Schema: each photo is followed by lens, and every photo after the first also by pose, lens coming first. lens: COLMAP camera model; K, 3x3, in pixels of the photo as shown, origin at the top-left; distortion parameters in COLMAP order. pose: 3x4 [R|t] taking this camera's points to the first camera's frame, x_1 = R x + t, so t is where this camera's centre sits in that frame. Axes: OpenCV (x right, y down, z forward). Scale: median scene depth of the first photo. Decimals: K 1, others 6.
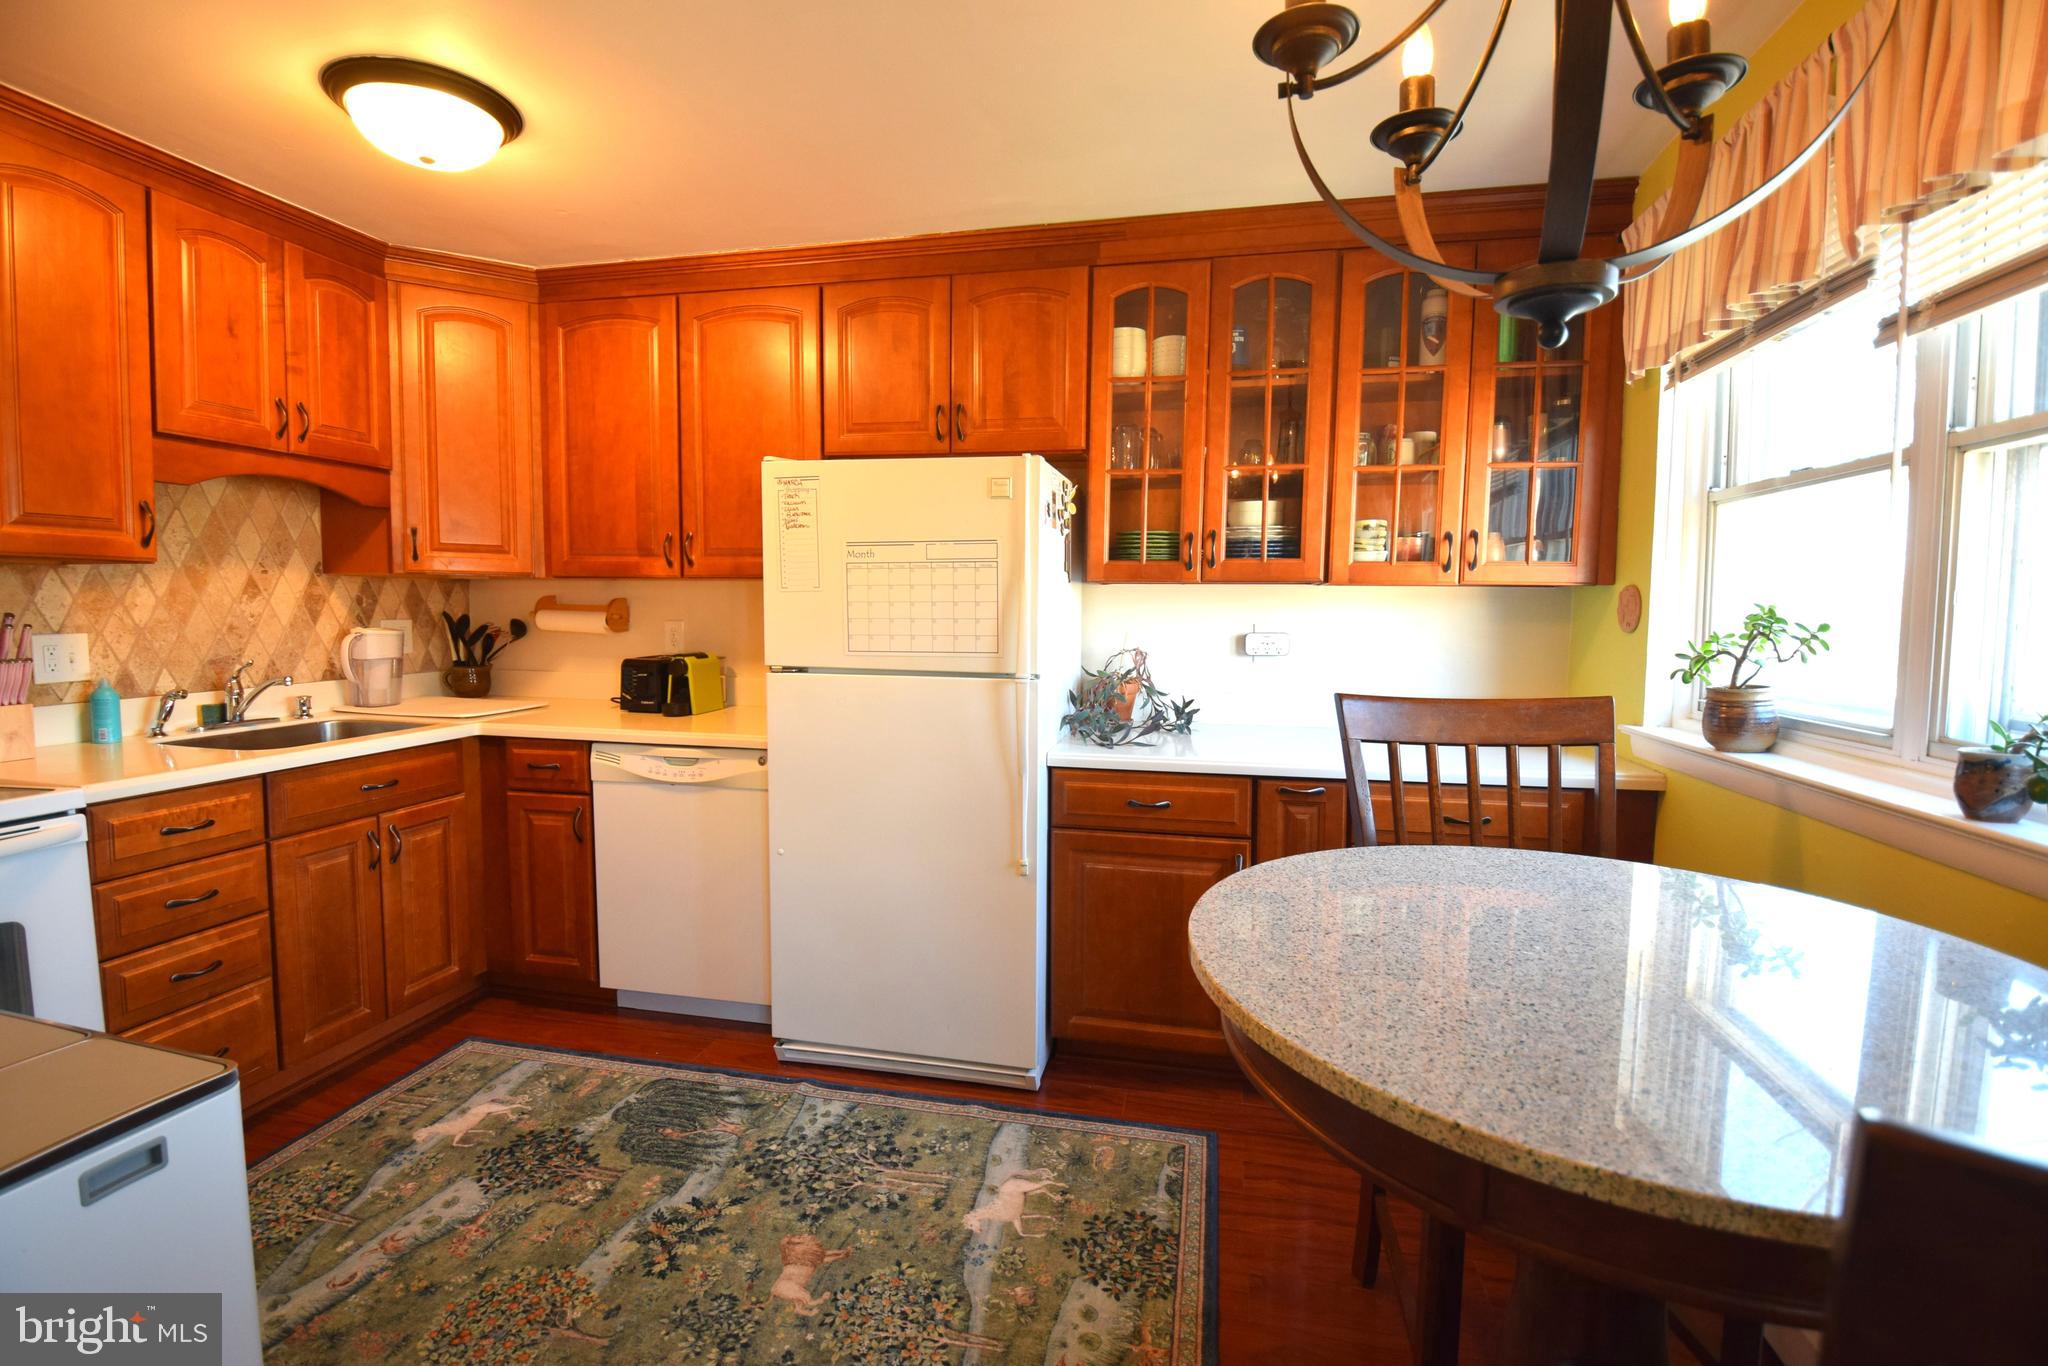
lens RADIAL K [[911.5, 0, 1019.6], [0, 911.5, 677.3], [0, 0, 1]] dist [0.018636, -0.024299]
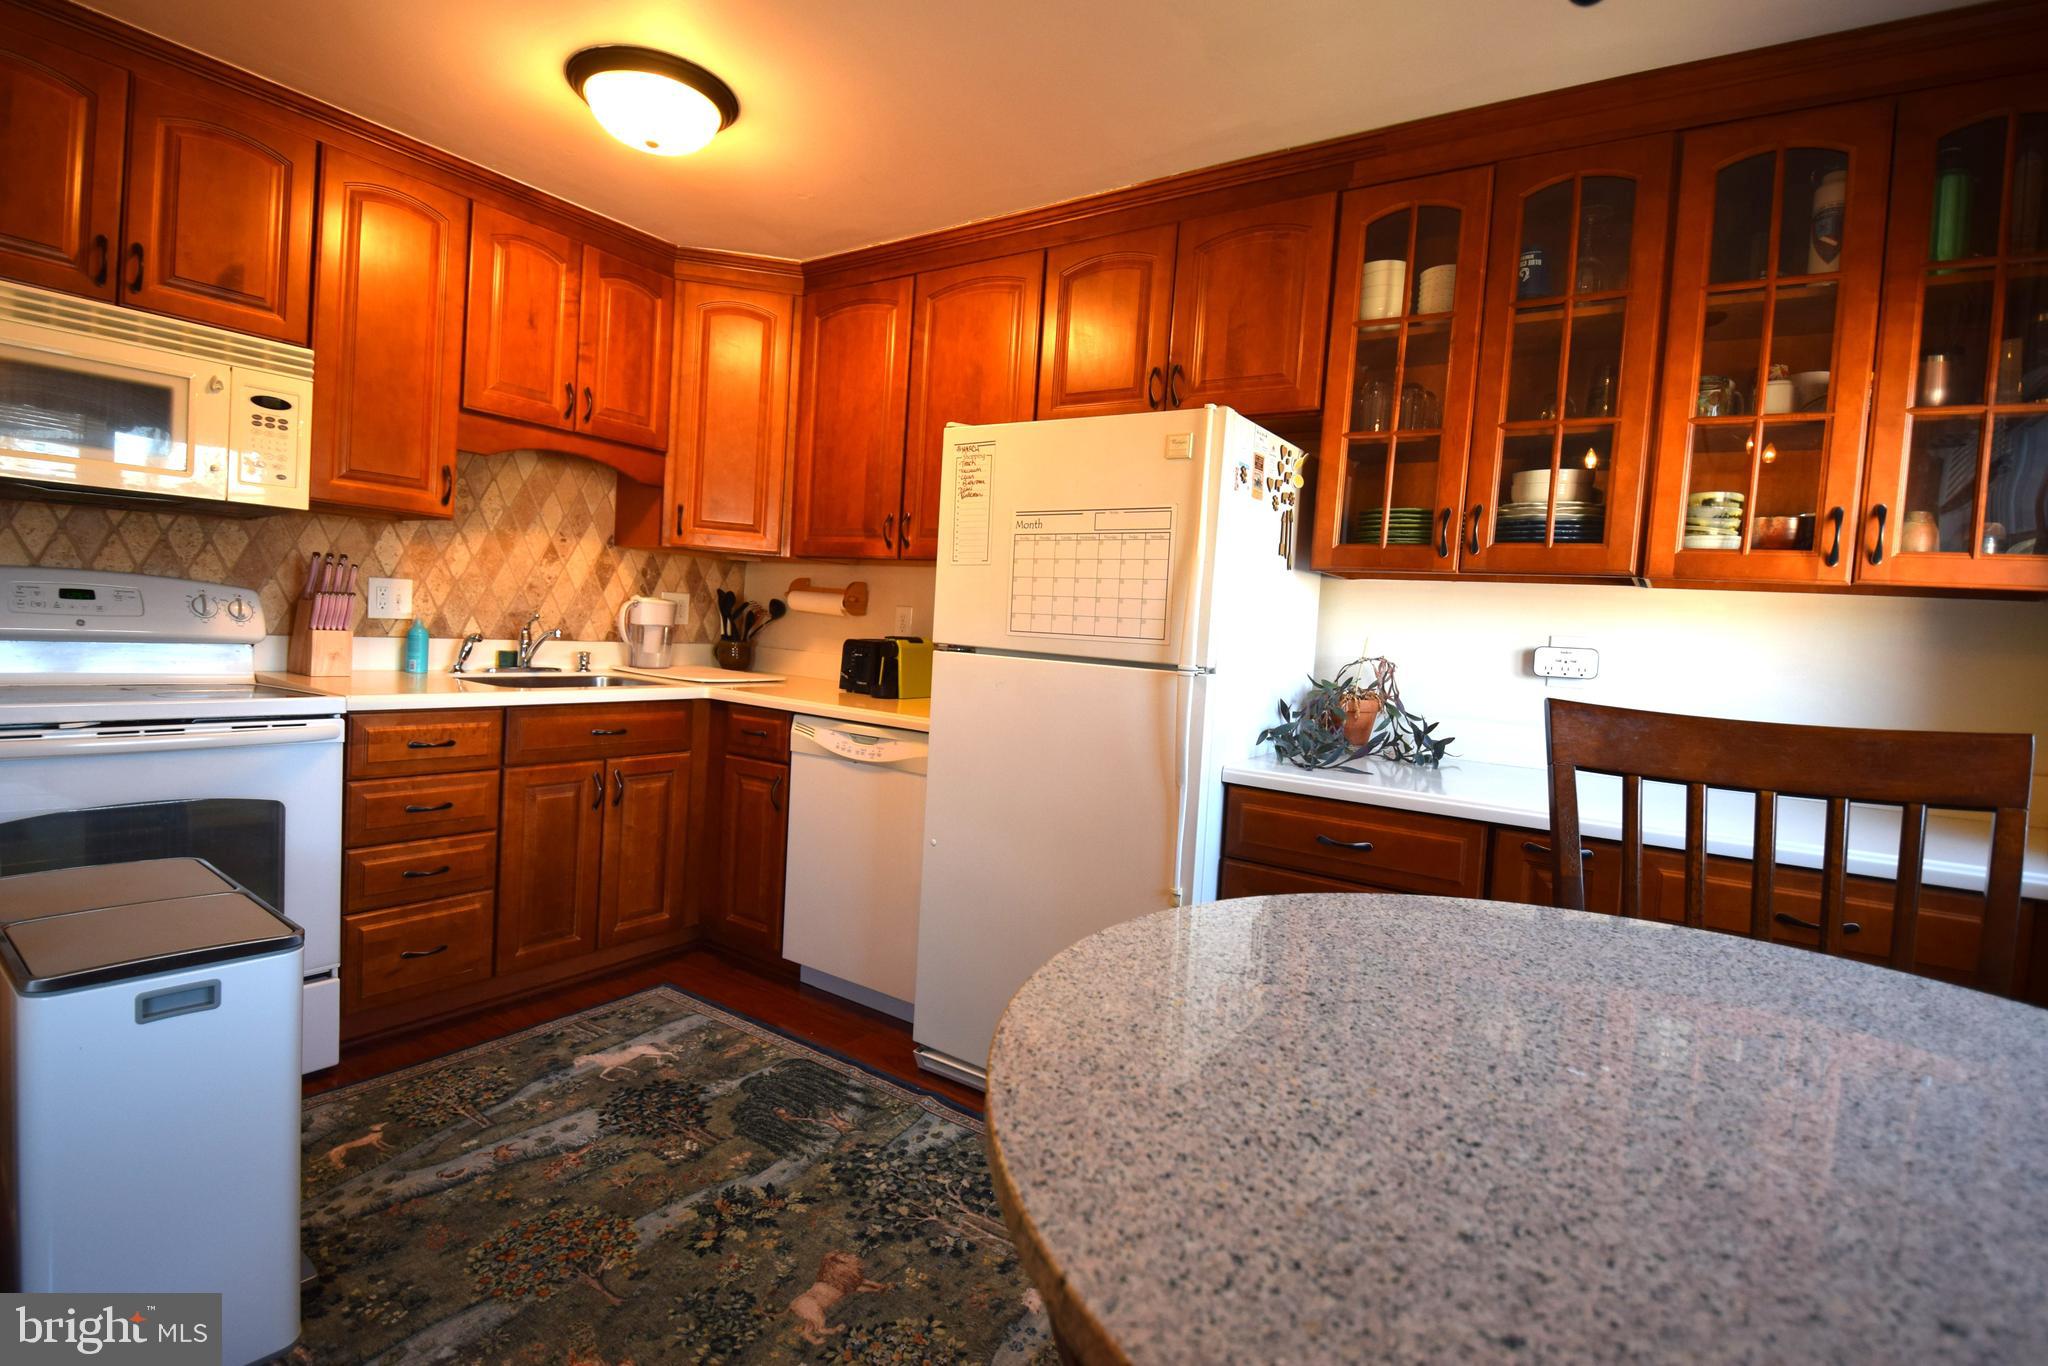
lens RADIAL K [[957.6, 0, 1015.0], [0, 957.6, 673.0], [0, 0, 1]] dist [0.023553, -0.029548]
pose [[0.928644, 0.069334, -0.364436, 0.163673], [-0.083638, 0.996217, -0.023591, 0.034700], [0.361422, 0.052388, 0.930930, 0.107943]]
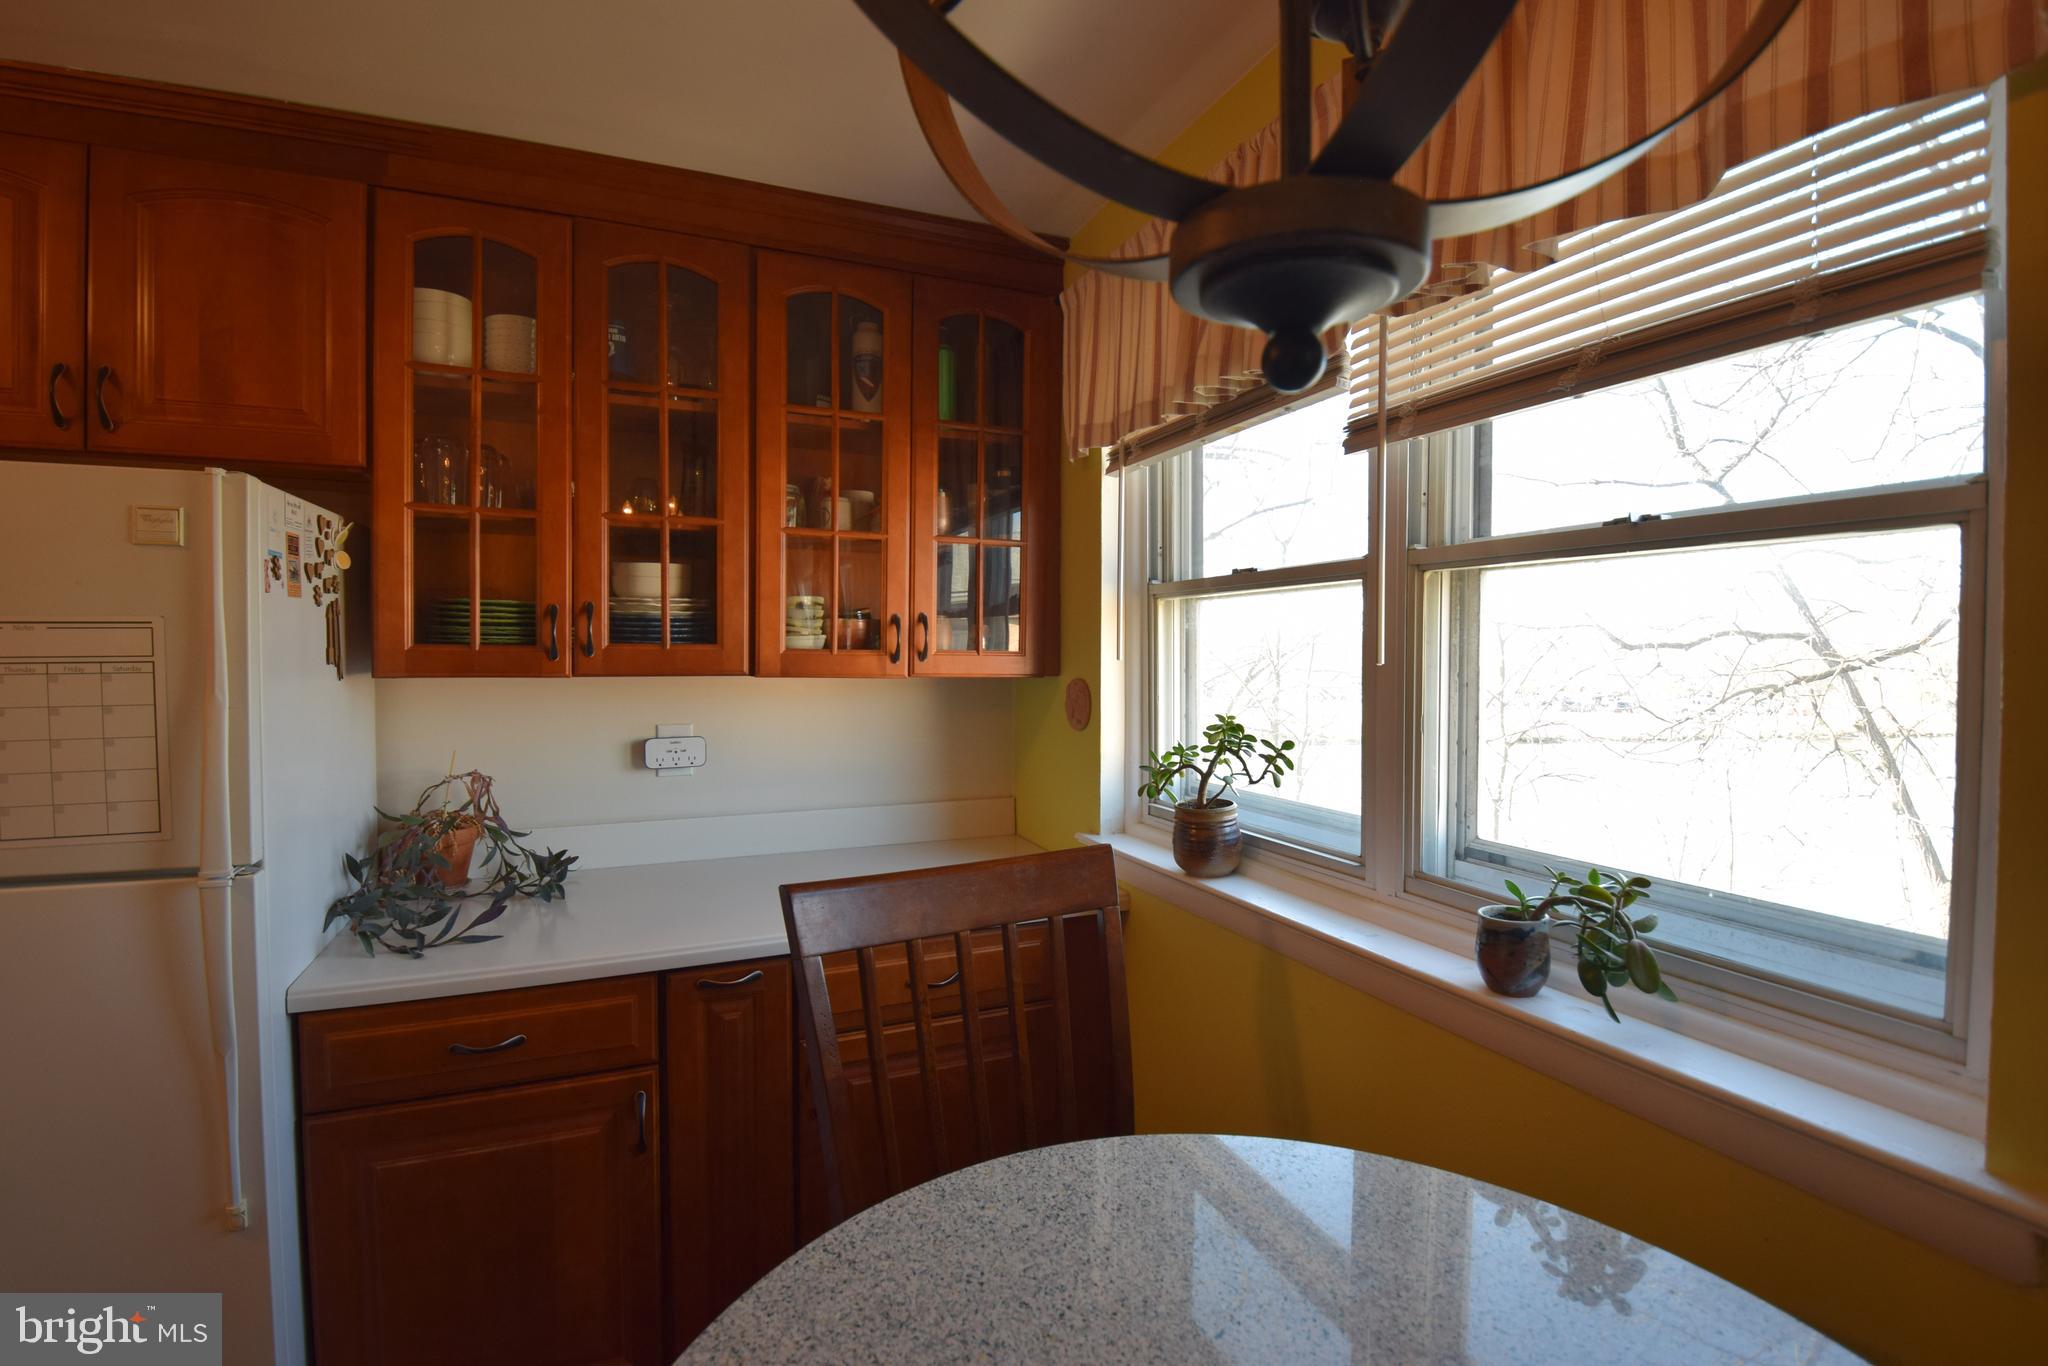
lens RADIAL K [[949.8, 0, 1019.2], [0, 949.8, 675.6], [0, 0, 1]] dist [0.014811, -0.025041]
pose [[0.820835, -0.018337, 0.570870, 0.071228], [0.046412, 0.998321, -0.034667, -0.069825], [-0.569276, 0.054951, 0.820308, 0.238541]]
